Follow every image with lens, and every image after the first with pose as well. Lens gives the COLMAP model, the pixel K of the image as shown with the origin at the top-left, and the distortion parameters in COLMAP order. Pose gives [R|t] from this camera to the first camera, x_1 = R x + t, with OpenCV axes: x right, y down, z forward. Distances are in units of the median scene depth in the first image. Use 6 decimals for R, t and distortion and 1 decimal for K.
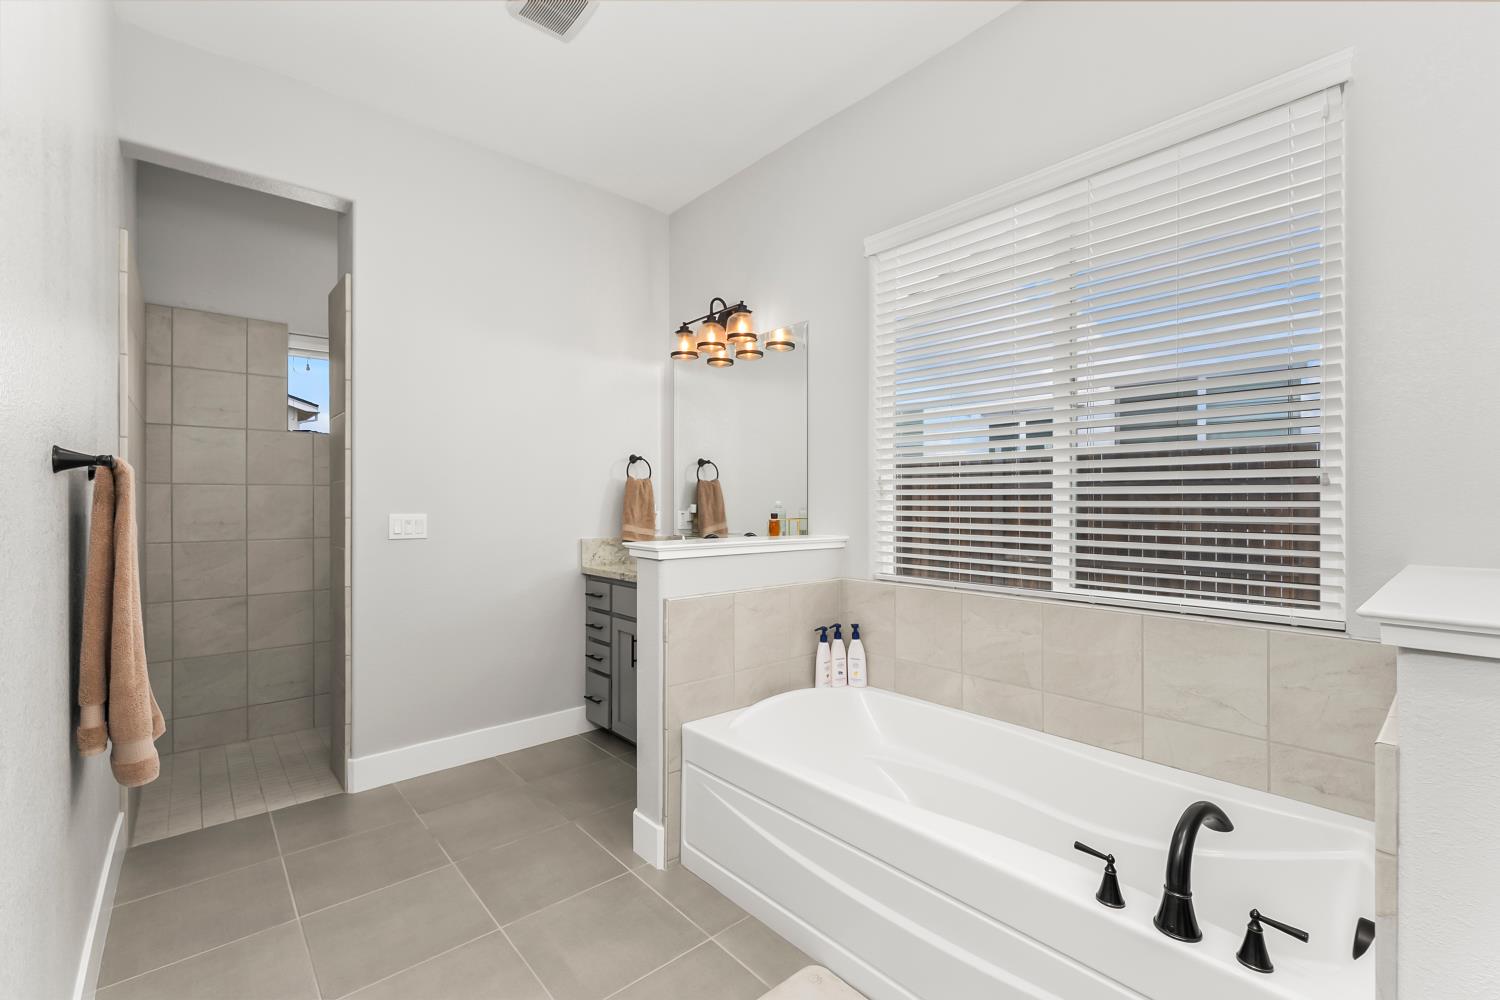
lens RADIAL K [[633.4, 0, 741.3], [0, 633.4, 502.4], [0, 0, 1]] dist [0.004965, 0.000294]
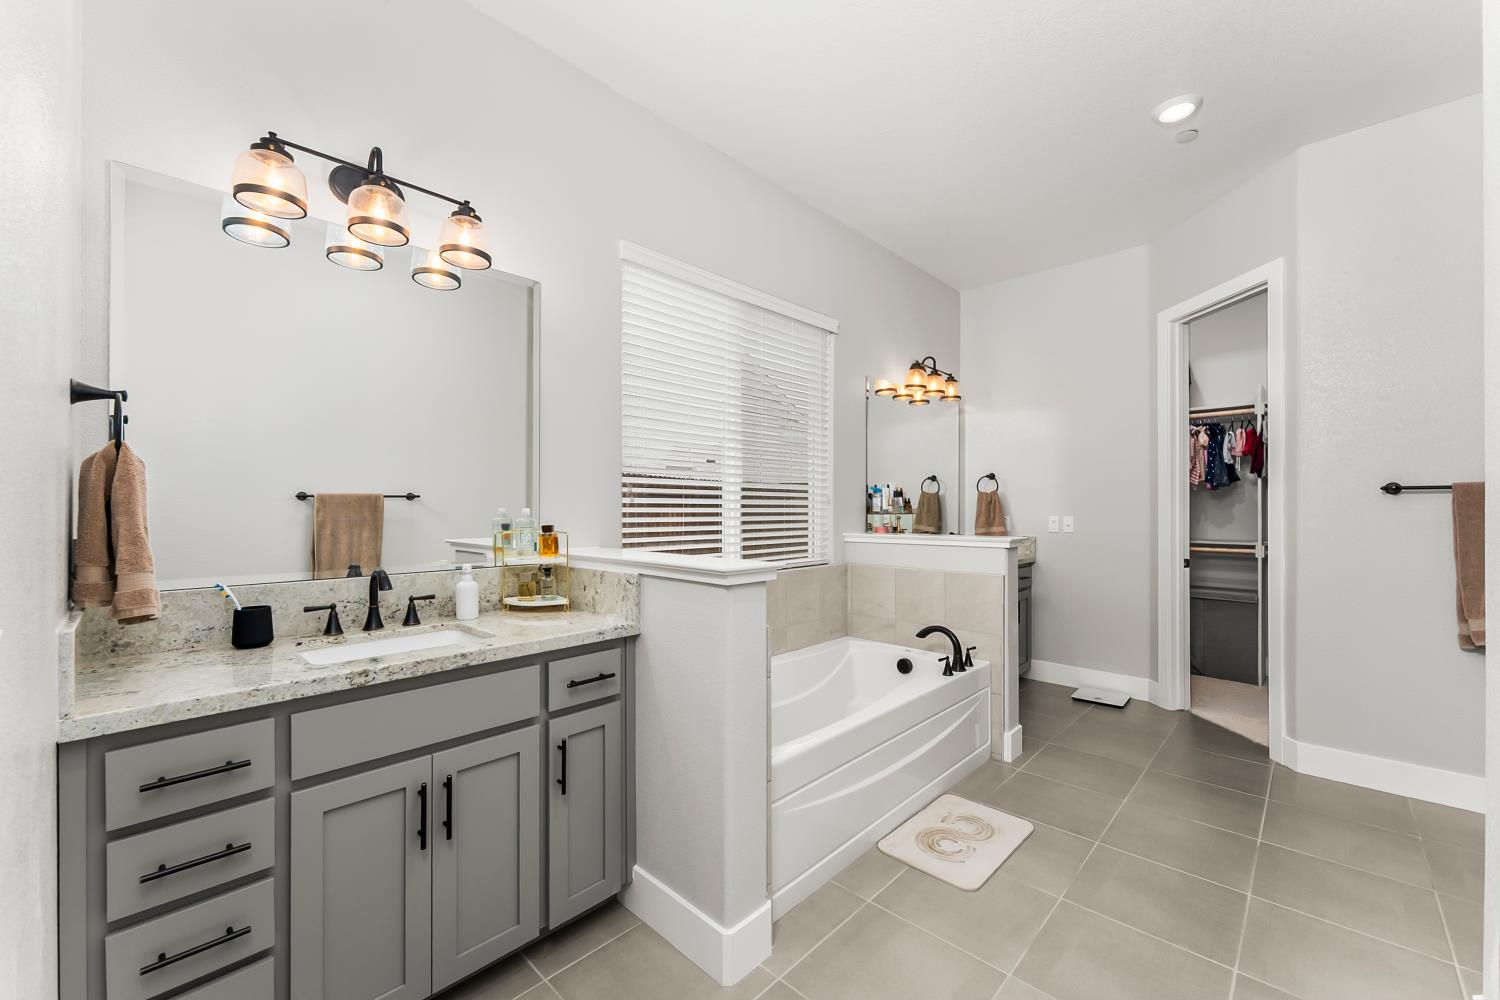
lens RADIAL K [[604.9, 0, 741.6], [0, 604.9, 505.7], [0, 0, 1]] dist [-0.000309, 0.000156]
pose [[-0.090297, 0.006068, 0.995896, -0.748387], [0.007794, 0.999955, -0.005386, -0.000433], [-0.995884, 0.007276, -0.090340, 0.906311]]
